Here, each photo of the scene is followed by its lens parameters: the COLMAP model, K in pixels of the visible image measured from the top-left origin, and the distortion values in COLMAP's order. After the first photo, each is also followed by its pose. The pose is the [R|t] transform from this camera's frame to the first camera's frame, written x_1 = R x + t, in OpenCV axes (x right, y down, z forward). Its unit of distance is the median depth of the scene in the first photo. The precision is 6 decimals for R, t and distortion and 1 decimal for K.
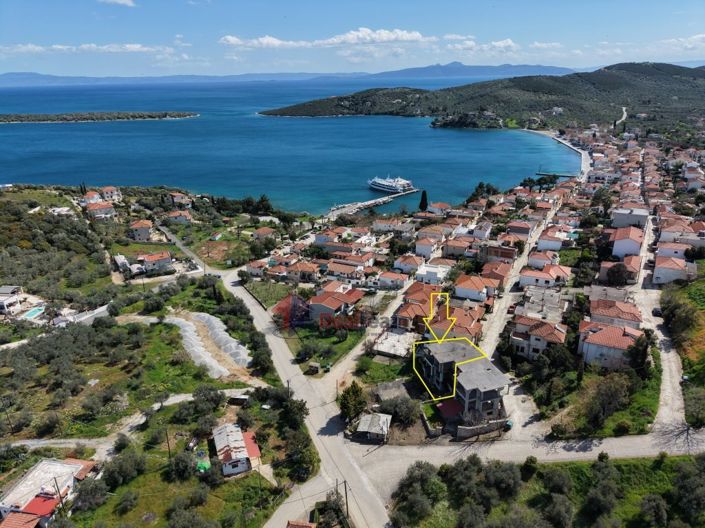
lens RADIAL K [[470.3, 0, 351.1], [0, 470.3, 266.2], [0, 0, 1]] dist [0.059296, -0.076039]
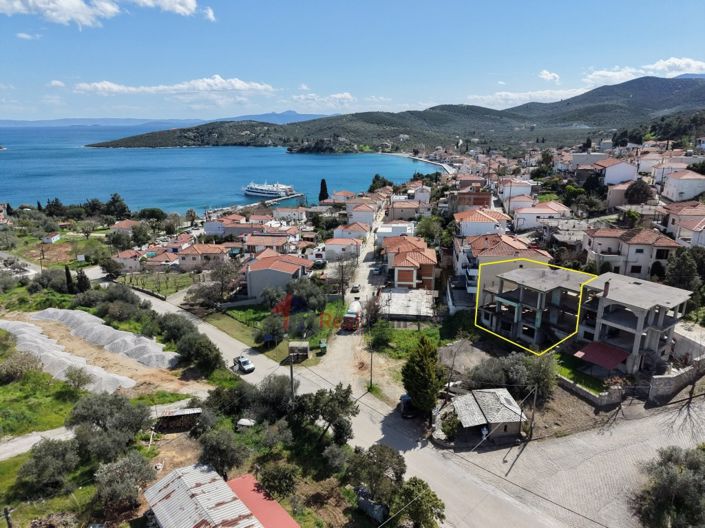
lens RADIAL K [[470.3, 0, 351.1], [0, 470.3, 266.2], [0, 0, 1]] dist [0.059296, -0.076039]
pose [[0.948051, -0.081479, 0.307506, -0.156164], [0.109018, 0.991323, -0.073439, 0.139766], [-0.298854, 0.103147, 0.948708, 0.375575]]
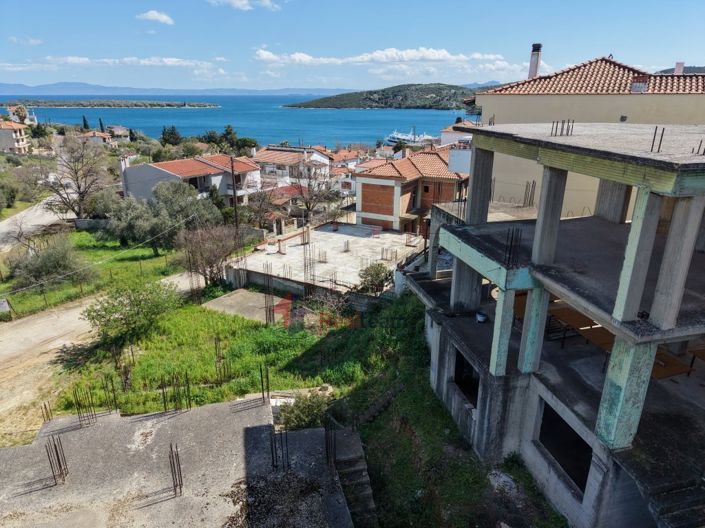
lens RADIAL K [[470.3, 0, 351.1], [0, 470.3, 266.2], [0, 0, 1]] dist [0.059296, -0.076039]
pose [[0.997158, 0.045778, -0.059830, 0.109886], [-0.047705, 0.998375, -0.031171, 0.162291], [0.058306, 0.033937, 0.997722, 0.684195]]
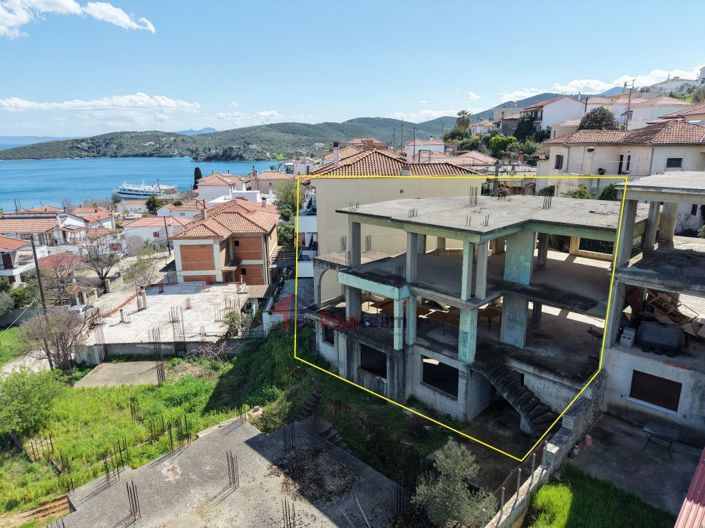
lens RADIAL K [[470.3, 0, 351.1], [0, 470.3, 266.2], [0, 0, 1]] dist [0.059296, -0.076039]
pose [[0.886358, -0.111730, 0.449317, 0.057331], [0.167536, 0.982083, -0.086284, 0.162400], [-0.431626, 0.151755, 0.889196, 0.644160]]
